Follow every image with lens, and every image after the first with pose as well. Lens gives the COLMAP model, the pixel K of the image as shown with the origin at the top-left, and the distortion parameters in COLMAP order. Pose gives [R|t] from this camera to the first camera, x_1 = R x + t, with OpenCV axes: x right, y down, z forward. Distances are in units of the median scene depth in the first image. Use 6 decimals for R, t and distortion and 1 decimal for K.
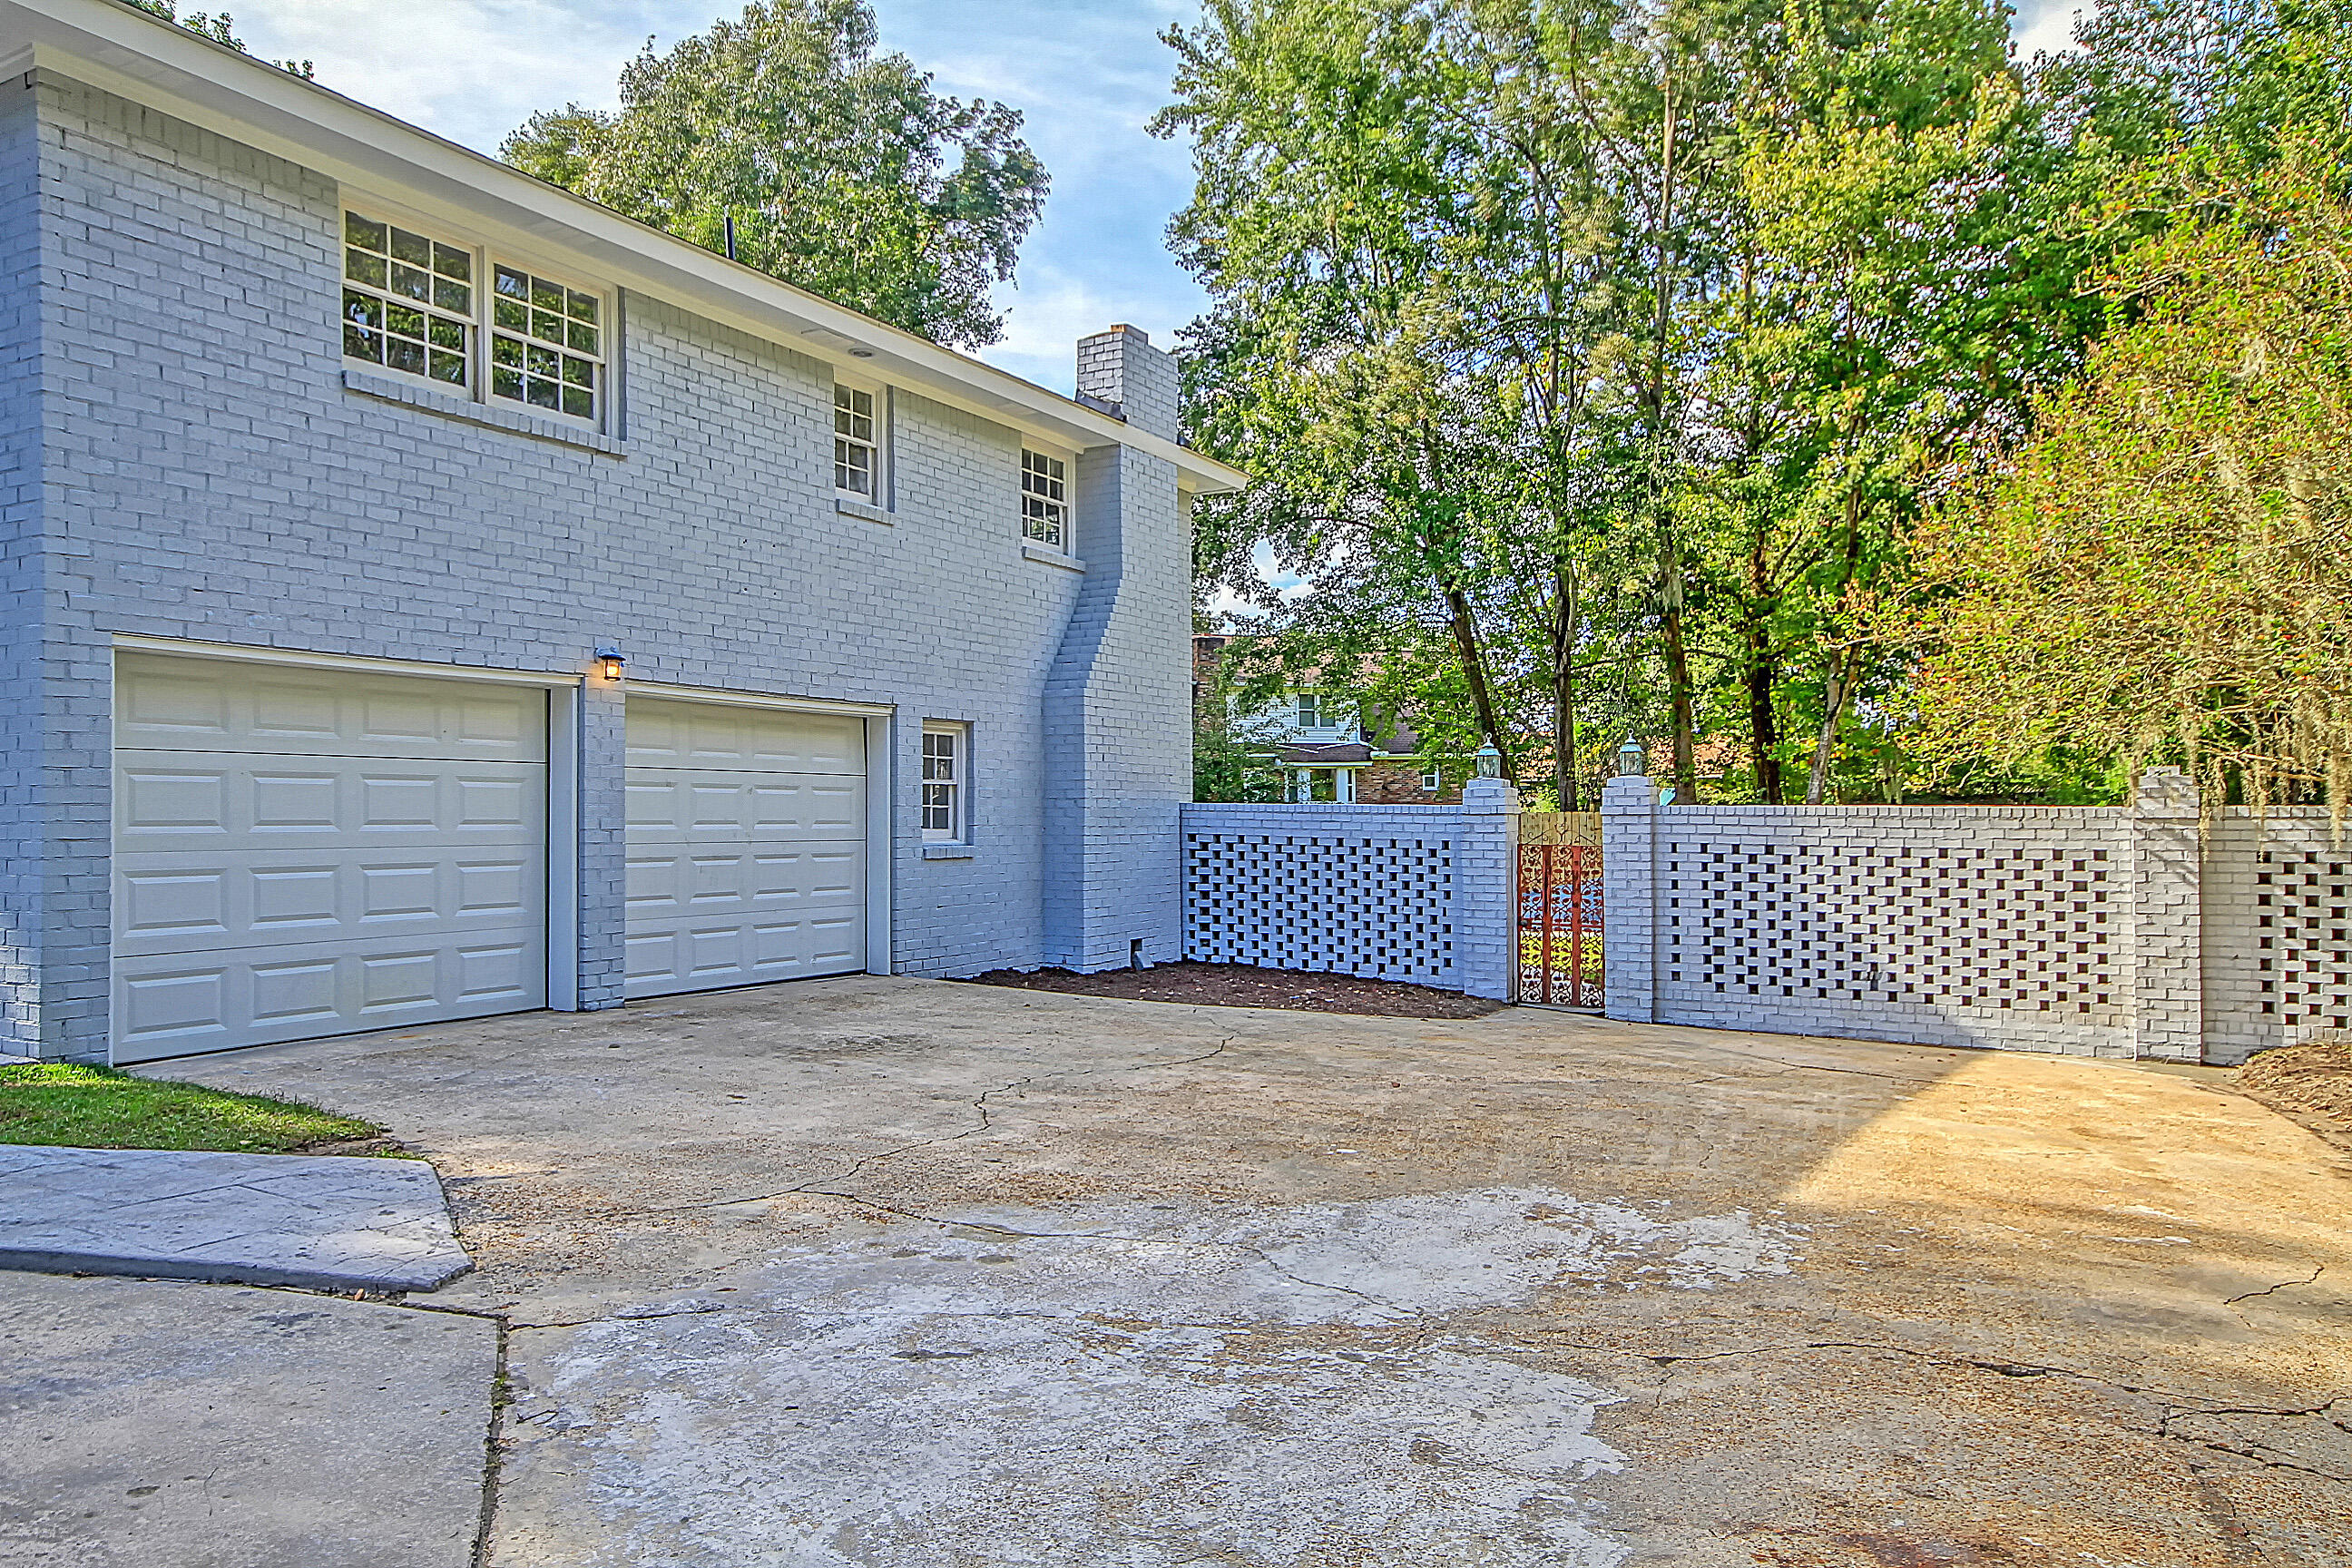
lens RADIAL K [[1612.2, 0, 1100.3], [0, 1612.2, 788.8], [0, 0, 1]] dist [0.006588, 0.004759]
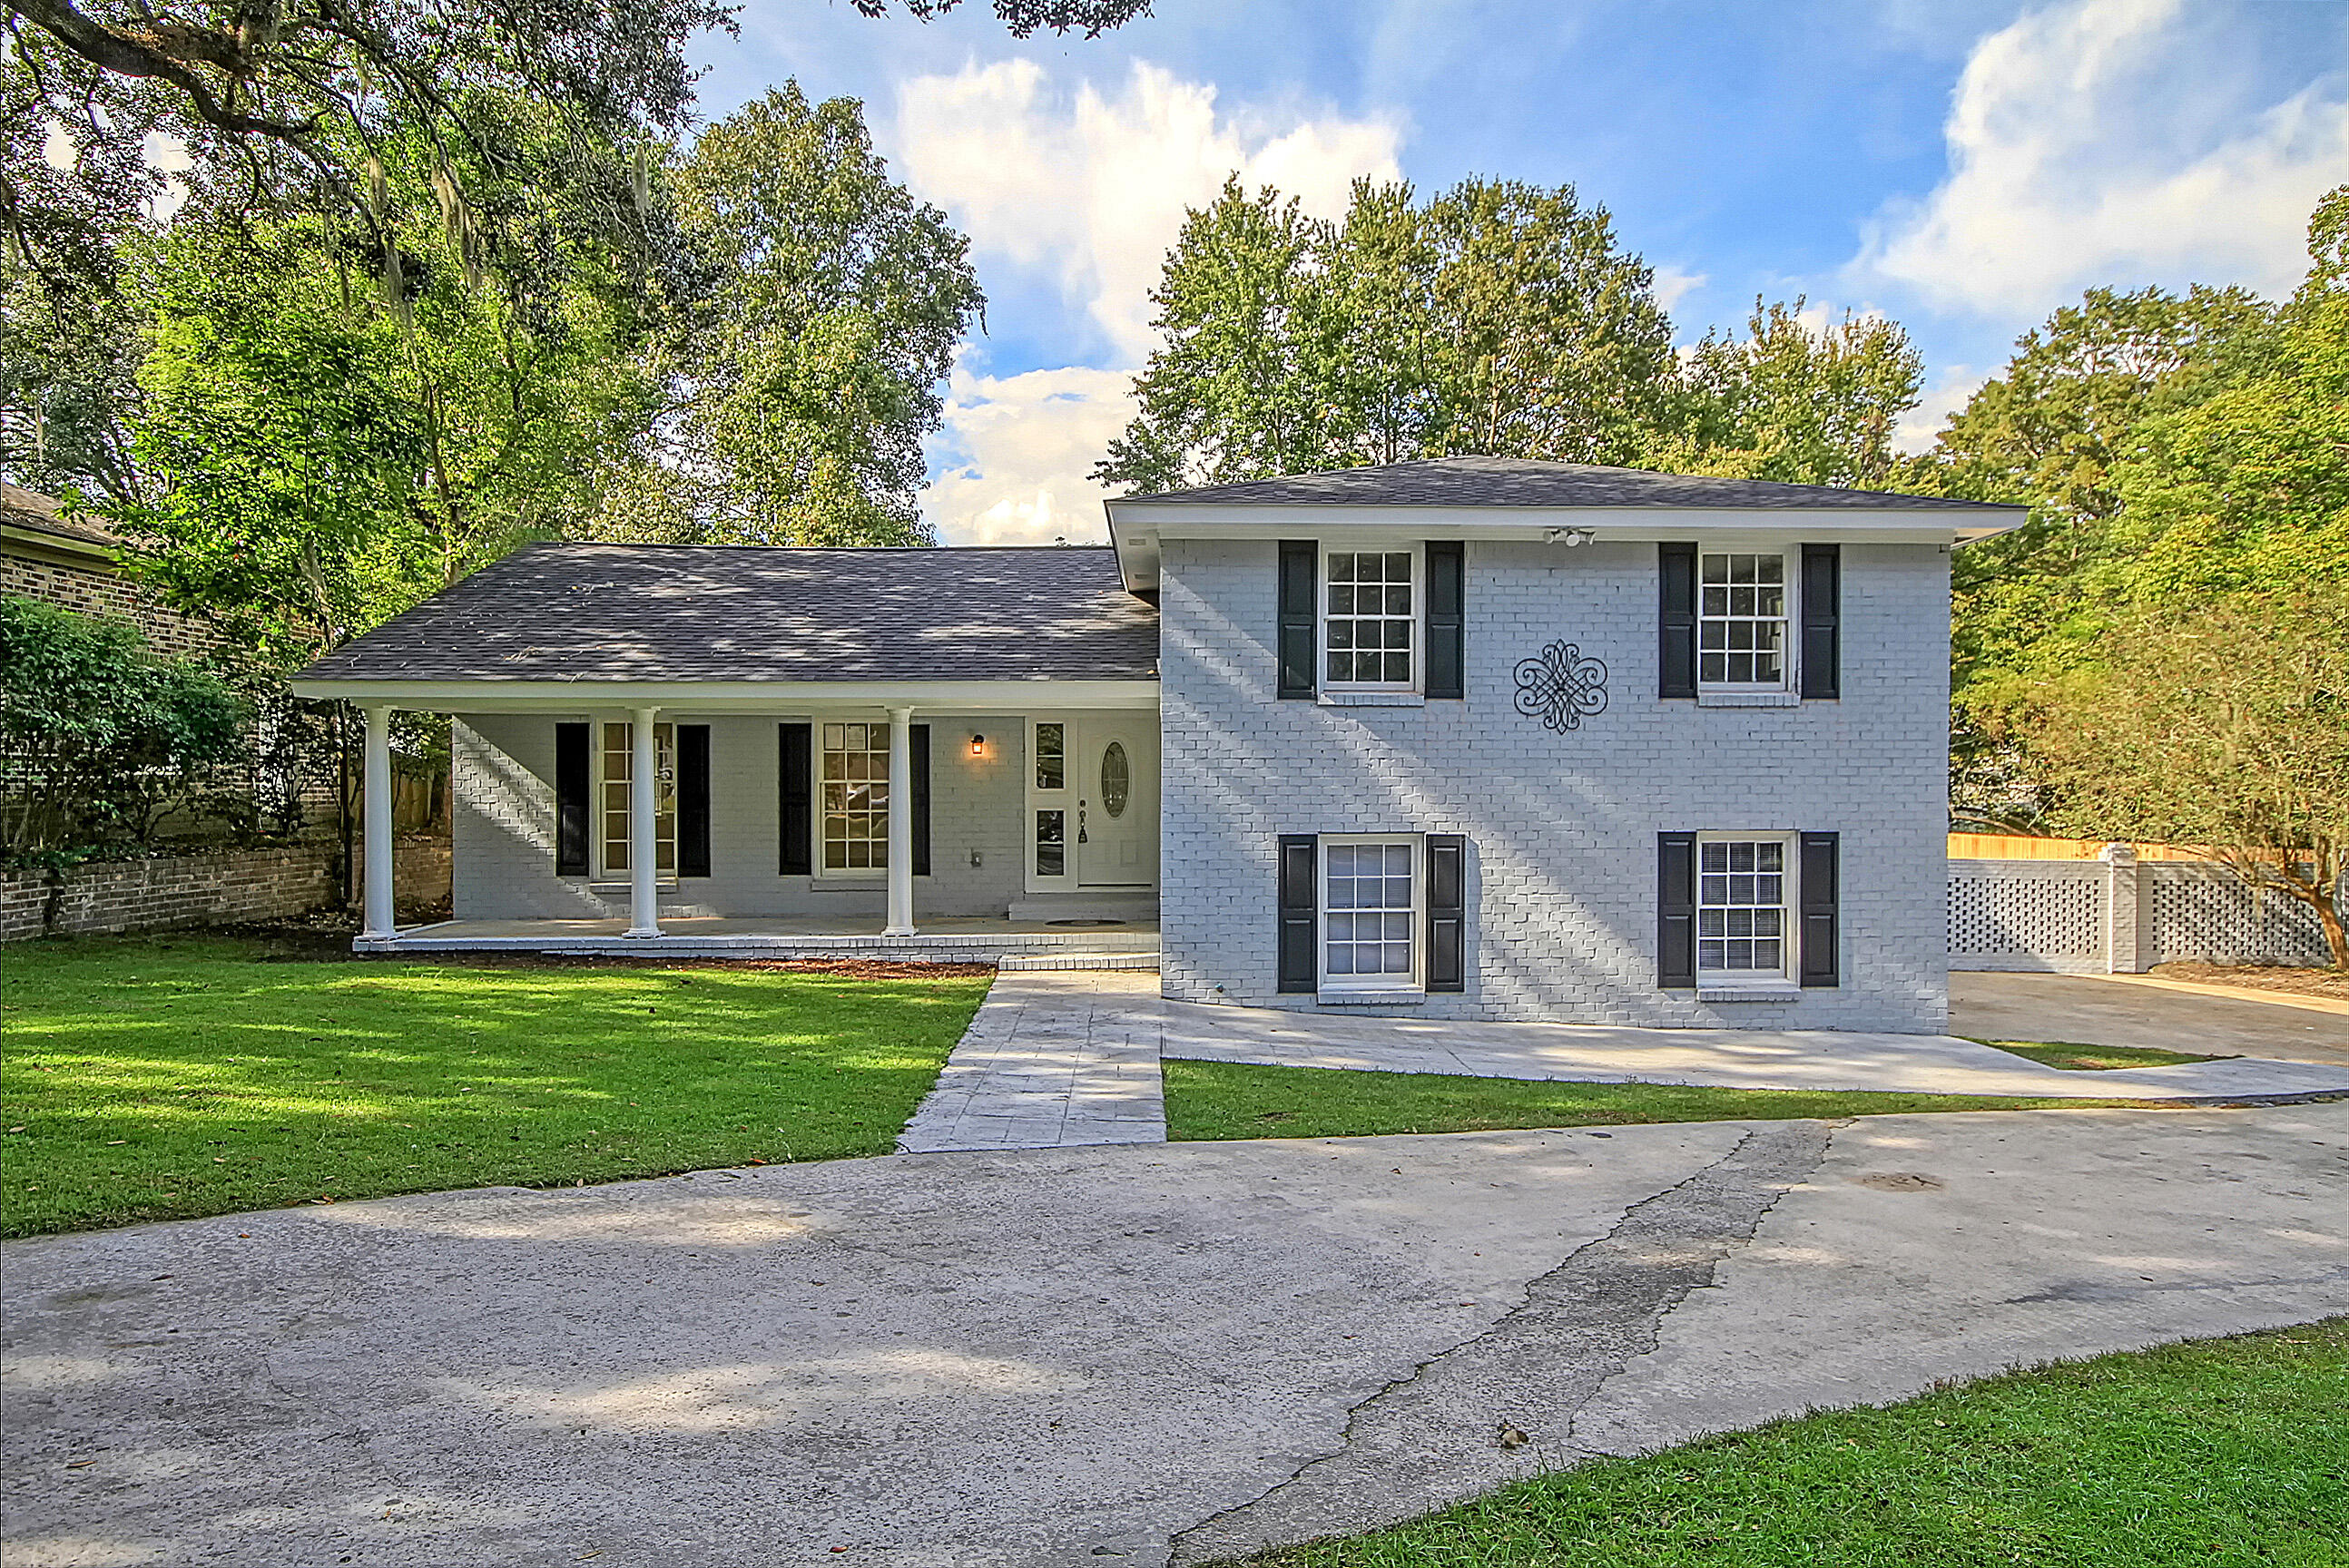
lens RADIAL K [[1441.1, 0, 1179.2], [0, 1441.1, 832.9], [0, 0, 1]] dist [0.023944, -0.027597]
pose [[0.857596, -0.008763, 0.514249, -1.265955], [-0.014113, 0.999077, 0.040559, -0.076302], [-0.514130, -0.042041, 0.856681, -0.044414]]
